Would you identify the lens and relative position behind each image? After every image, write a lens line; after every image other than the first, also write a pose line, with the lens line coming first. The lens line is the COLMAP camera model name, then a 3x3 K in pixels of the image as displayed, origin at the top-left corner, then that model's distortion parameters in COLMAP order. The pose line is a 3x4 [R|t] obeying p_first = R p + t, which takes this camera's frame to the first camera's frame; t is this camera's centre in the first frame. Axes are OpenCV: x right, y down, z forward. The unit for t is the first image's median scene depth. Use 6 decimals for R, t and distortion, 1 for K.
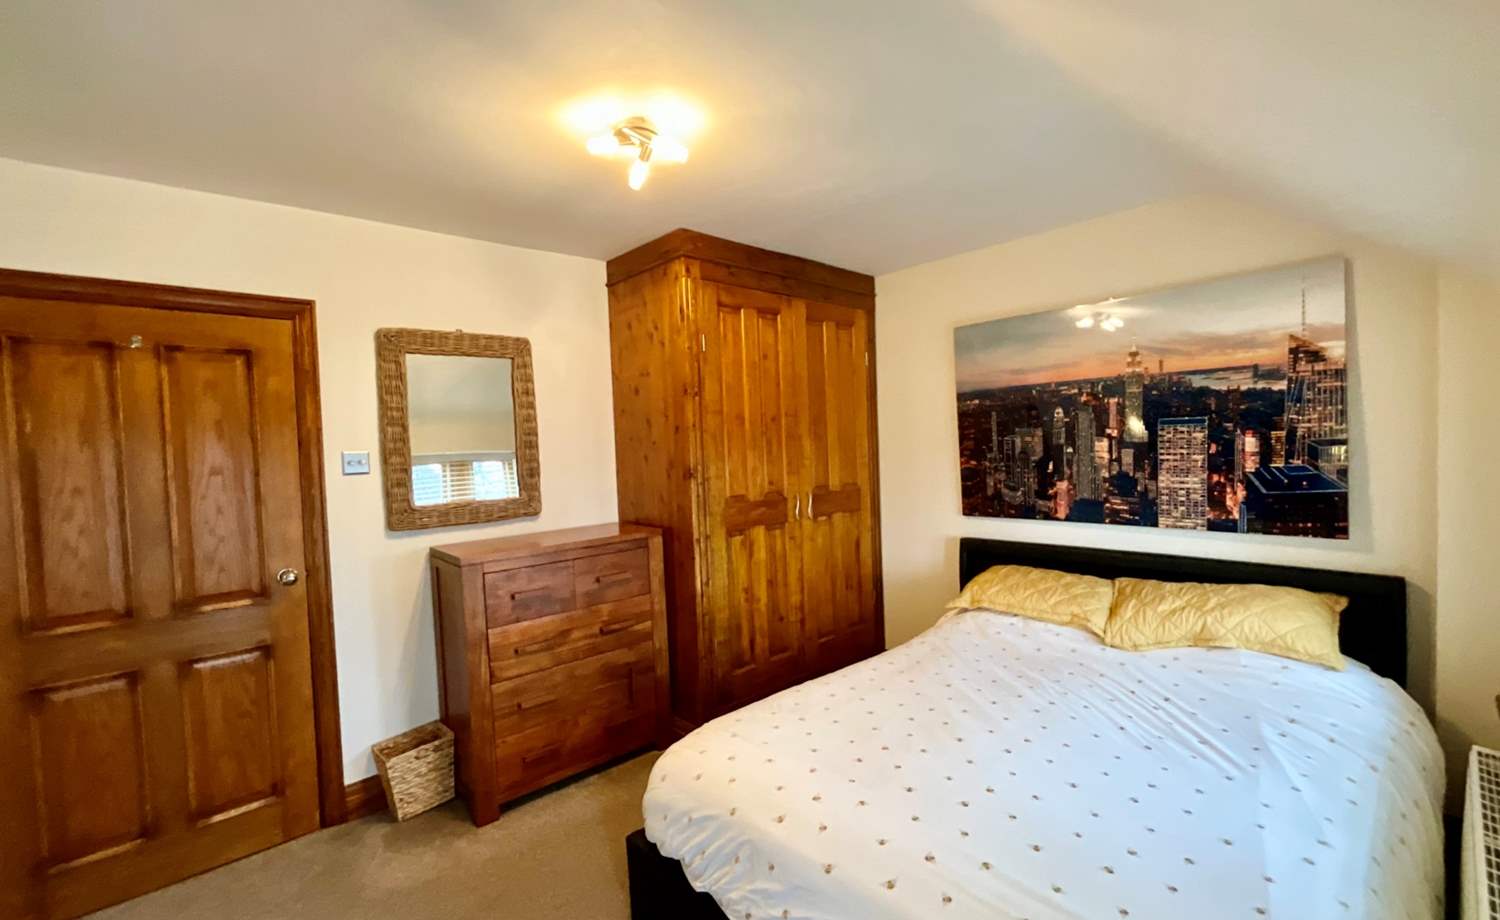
lens RADIAL K [[617.0, 0, 746.8], [0, 617.0, 461.2], [0, 0, 1]] dist [-0.004194, -0.000177]
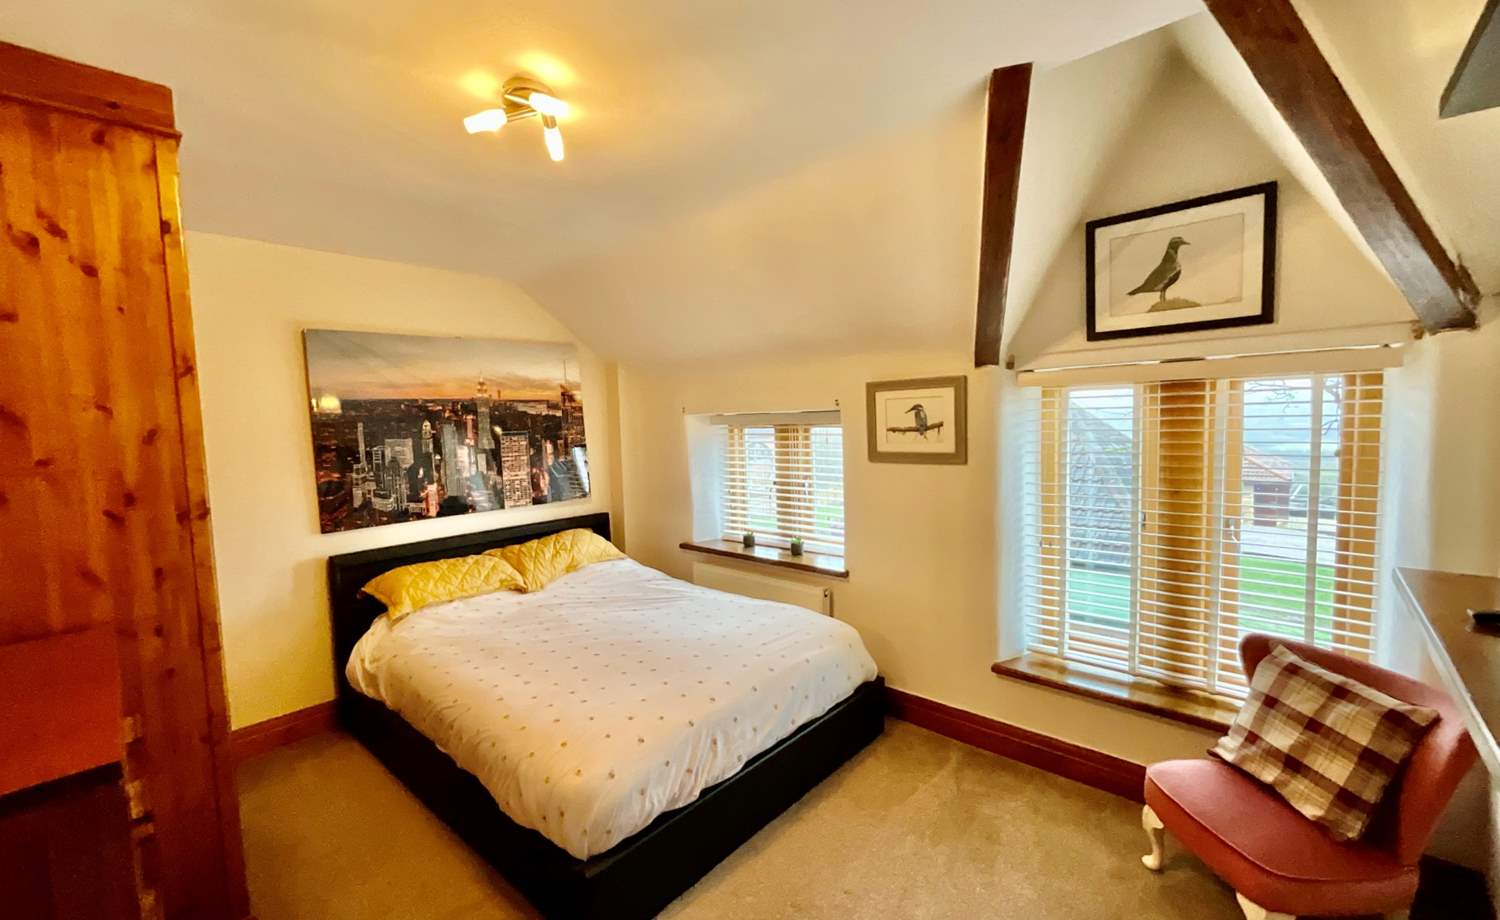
lens RADIAL K [[617.0, 0, 746.8], [0, 617.0, 461.2], [0, 0, 1]] dist [-0.004194, -0.000177]
pose [[-0.090948, -0.026773, 0.995496, -0.771330], [0.065142, 0.997338, 0.032774, -0.011219], [-0.993723, 0.067829, -0.088962, 0.555550]]
